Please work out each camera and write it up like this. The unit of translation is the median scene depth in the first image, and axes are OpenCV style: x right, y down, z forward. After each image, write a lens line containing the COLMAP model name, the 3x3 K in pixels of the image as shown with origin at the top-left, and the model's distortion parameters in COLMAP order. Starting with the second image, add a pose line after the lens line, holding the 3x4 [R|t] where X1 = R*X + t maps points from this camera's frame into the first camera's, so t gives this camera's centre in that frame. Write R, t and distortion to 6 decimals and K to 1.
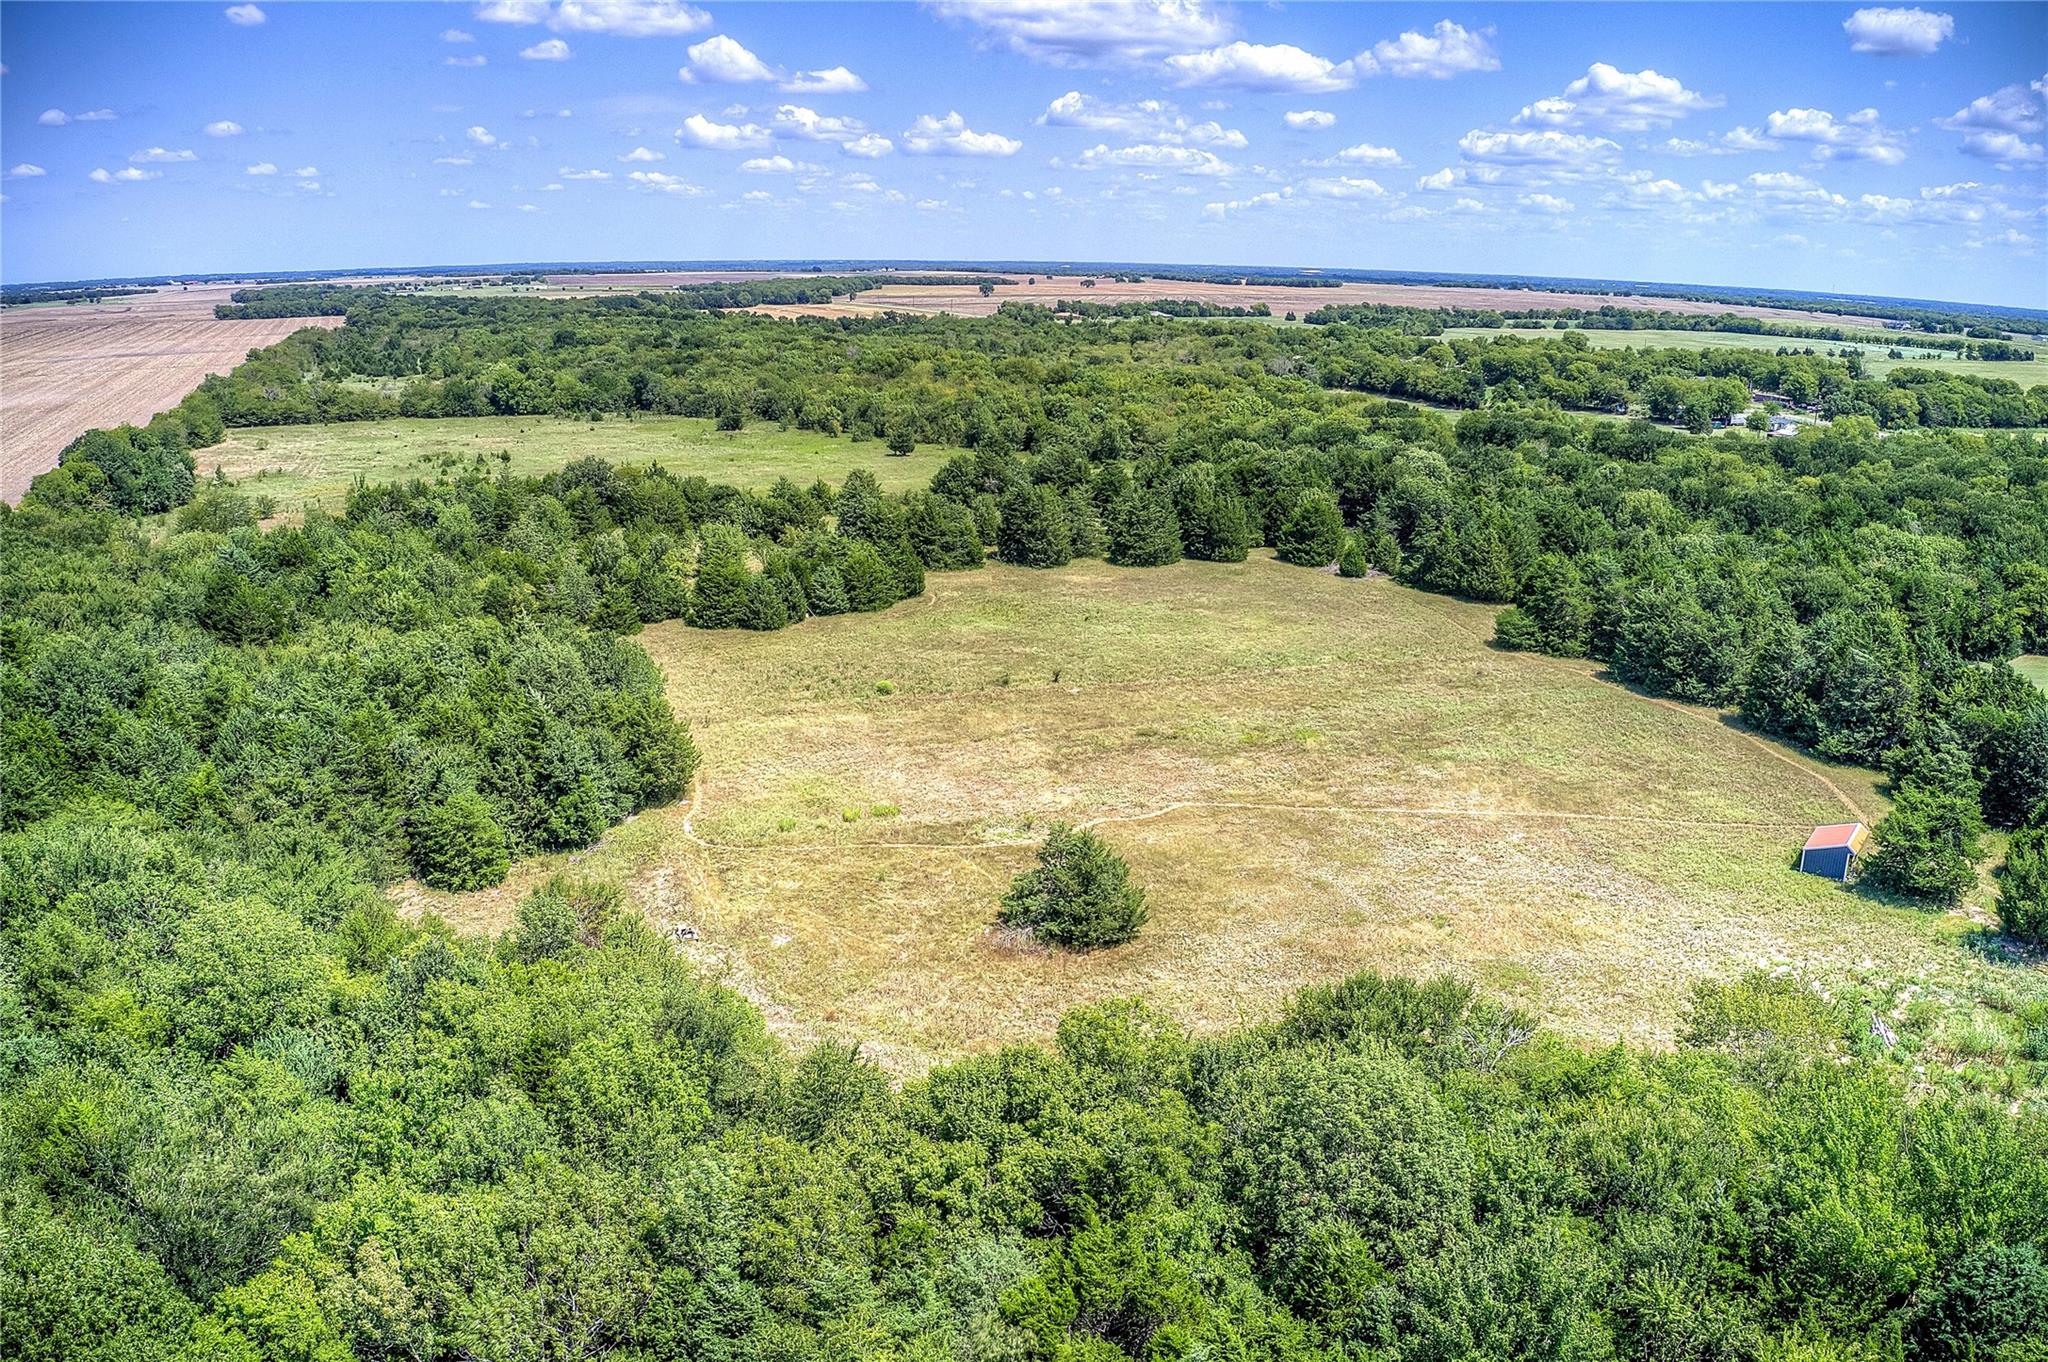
lens RADIAL K [[1600.9, 0, 1038.3], [0, 1600.9, 672.0], [0, 0, 1]] dist [-0.188306, 0.031952]
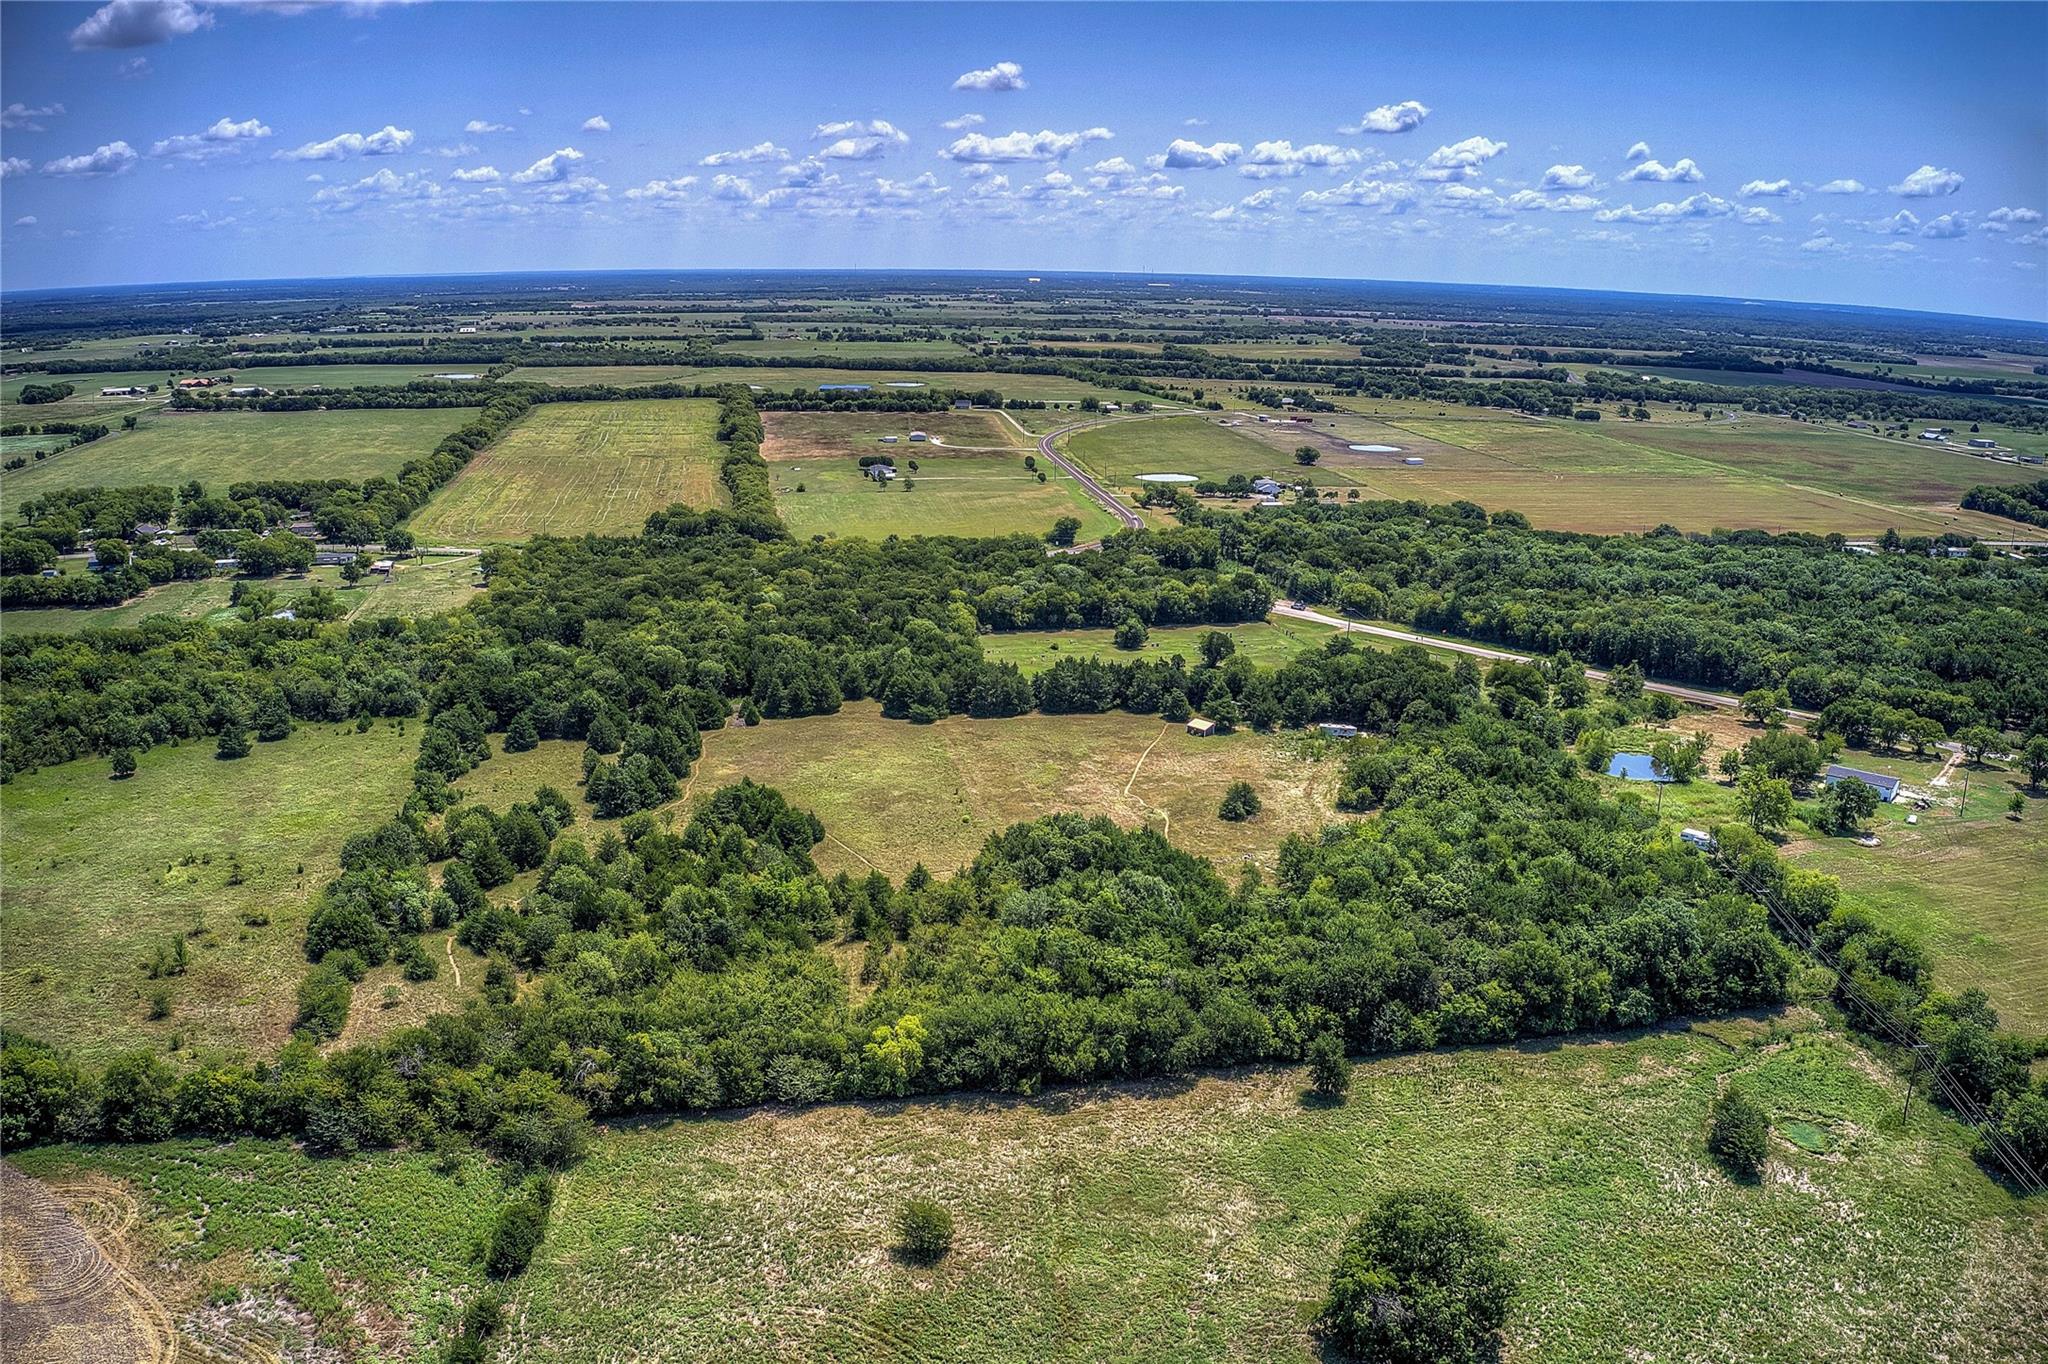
lens RADIAL K [[1600.9, 0, 1012.4], [0, 1600.9, 675.7], [0, 0, 1]] dist [-0.188306, 0.031952]
pose [[0.160276, -0.257950, 0.952771, -0.285242], [0.237393, 0.946992, 0.216451, -0.084988], [-0.958100, 0.191489, 0.213016, 0.067249]]
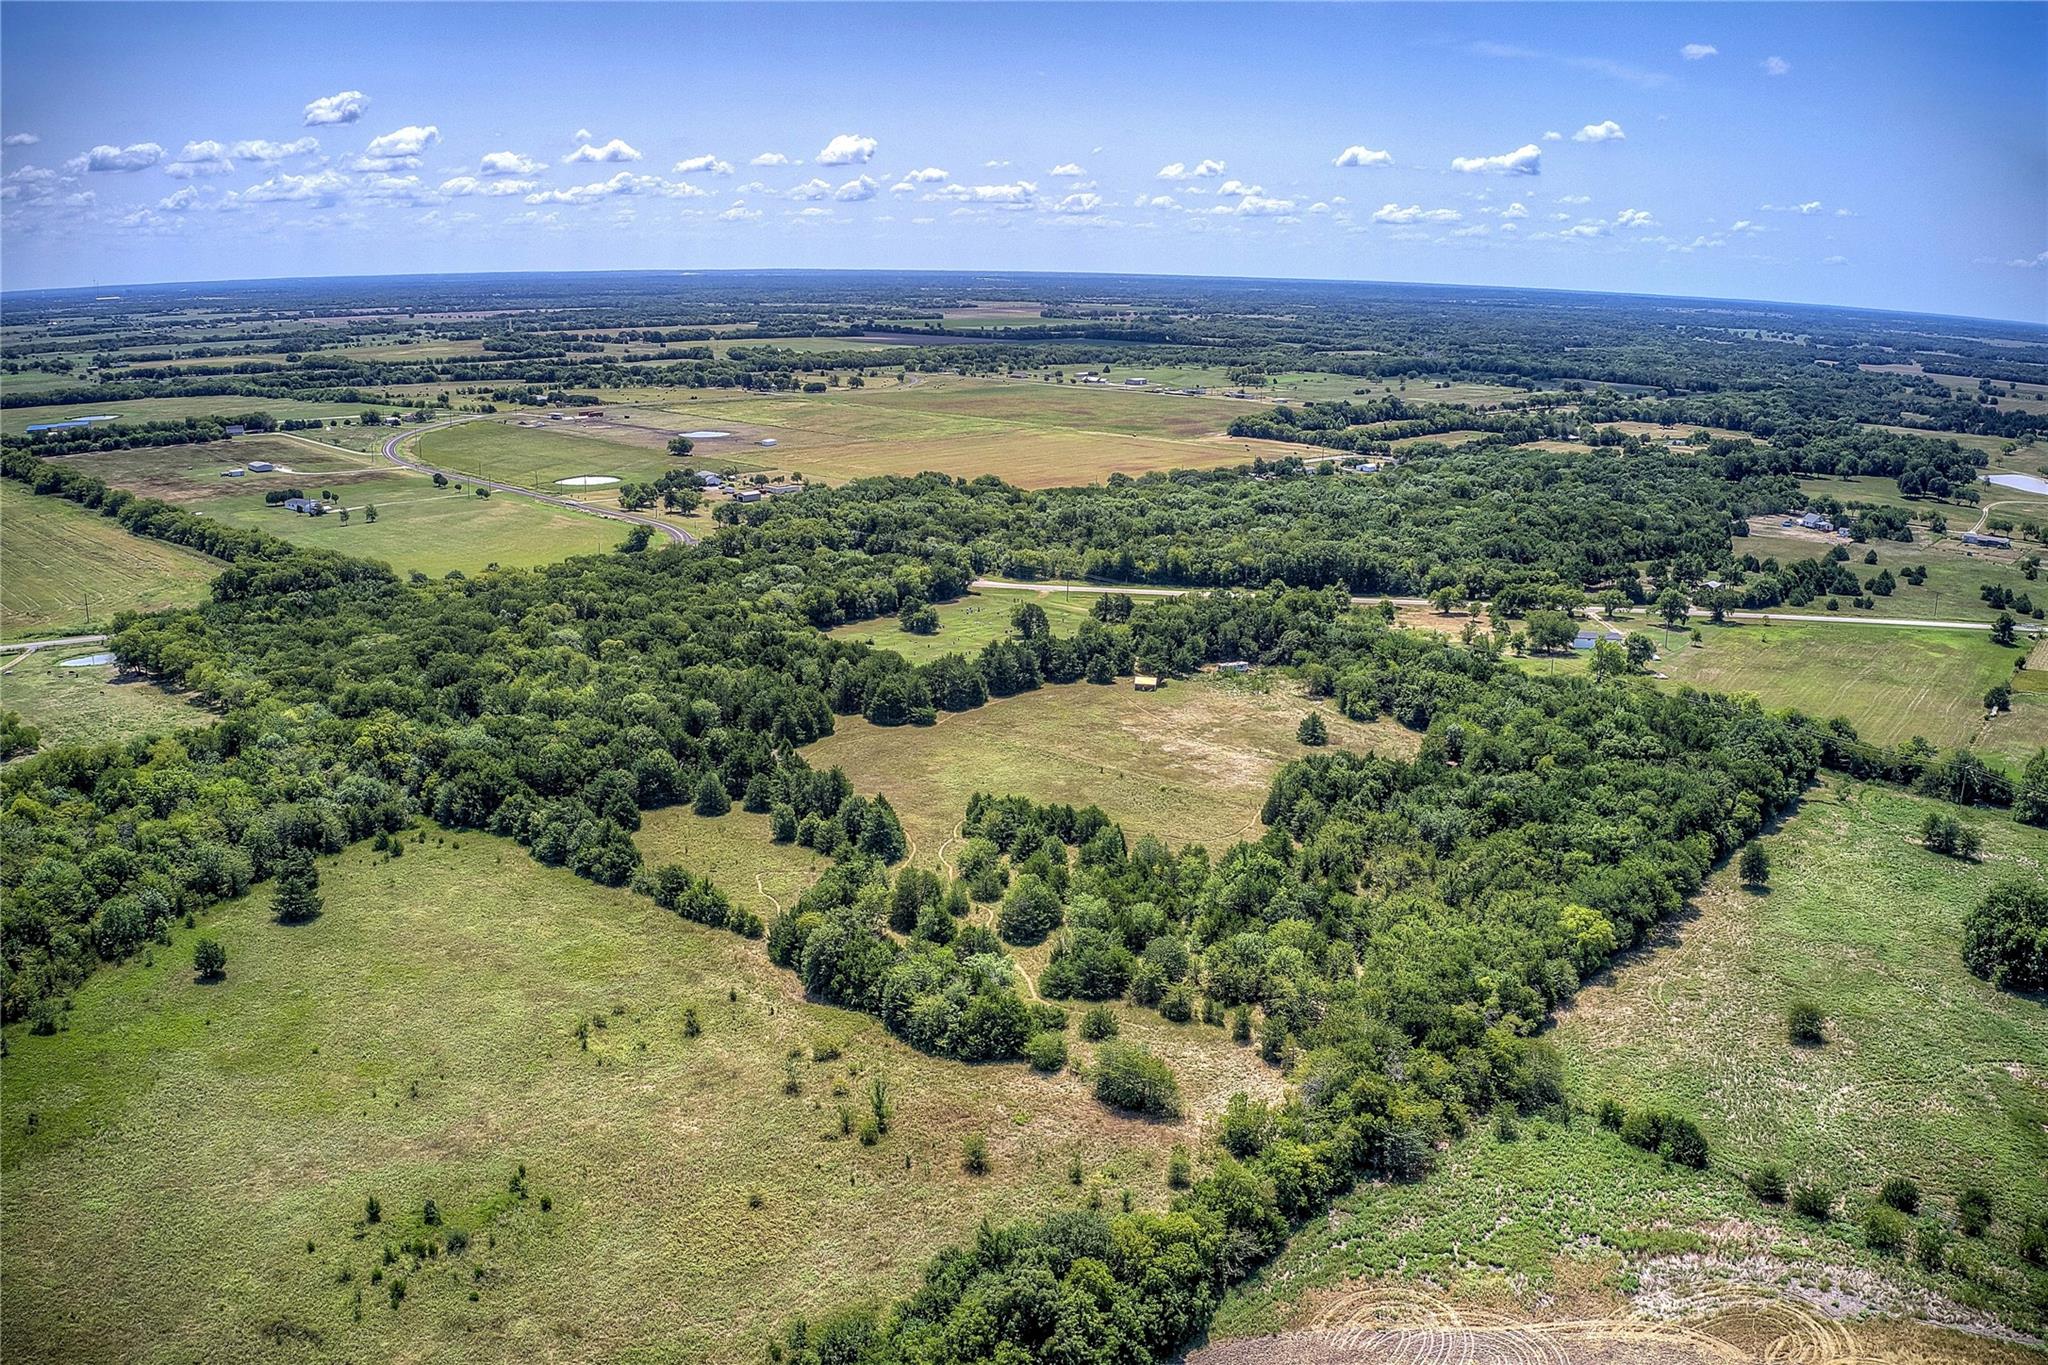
lens RADIAL K [[1600.9, 0, 1008.8], [0, 1600.9, 669.5], [0, 0, 1]] dist [-0.188306, 0.031952]
pose [[-0.472272, -0.236041, 0.849261, -0.259460], [0.204522, 0.907840, 0.366056, -0.140283], [-0.857397, 0.346570, -0.380472, 0.279714]]
